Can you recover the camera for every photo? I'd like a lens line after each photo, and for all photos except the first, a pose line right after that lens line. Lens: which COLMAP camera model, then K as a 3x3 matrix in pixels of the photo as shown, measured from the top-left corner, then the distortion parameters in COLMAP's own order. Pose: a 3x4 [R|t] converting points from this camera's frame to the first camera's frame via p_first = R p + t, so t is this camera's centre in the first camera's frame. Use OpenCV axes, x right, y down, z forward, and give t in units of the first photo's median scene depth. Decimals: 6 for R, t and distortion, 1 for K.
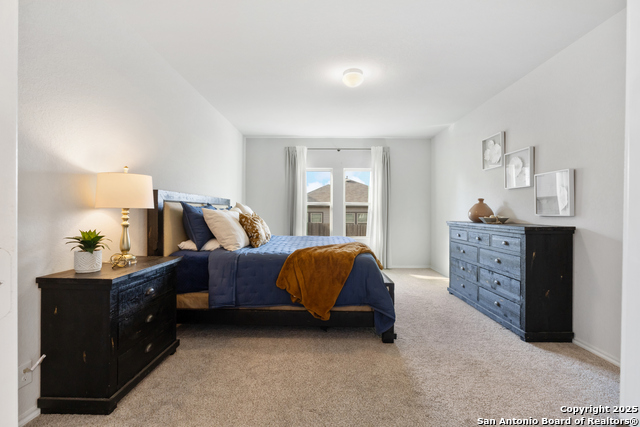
lens RADIAL K [[286.3, 0, 324.2], [0, 286.3, 211.4], [0, 0, 1]] dist [-0.003370, -0.000351]
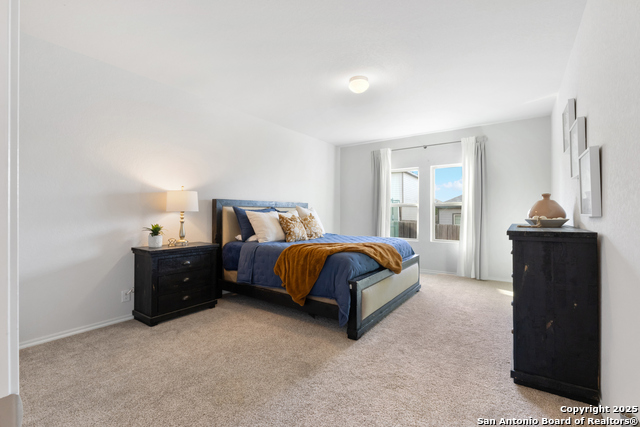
lens RADIAL K [[286.3, 0, 320.5], [0, 286.3, 211.8], [0, 0, 1]] dist [-0.003370, -0.000351]
pose [[0.821045, -0.009128, -0.570791, 0.713447], [0.005579, 0.999953, -0.007966, 0.006394], [0.570836, 0.003356, 0.821057, 0.081736]]
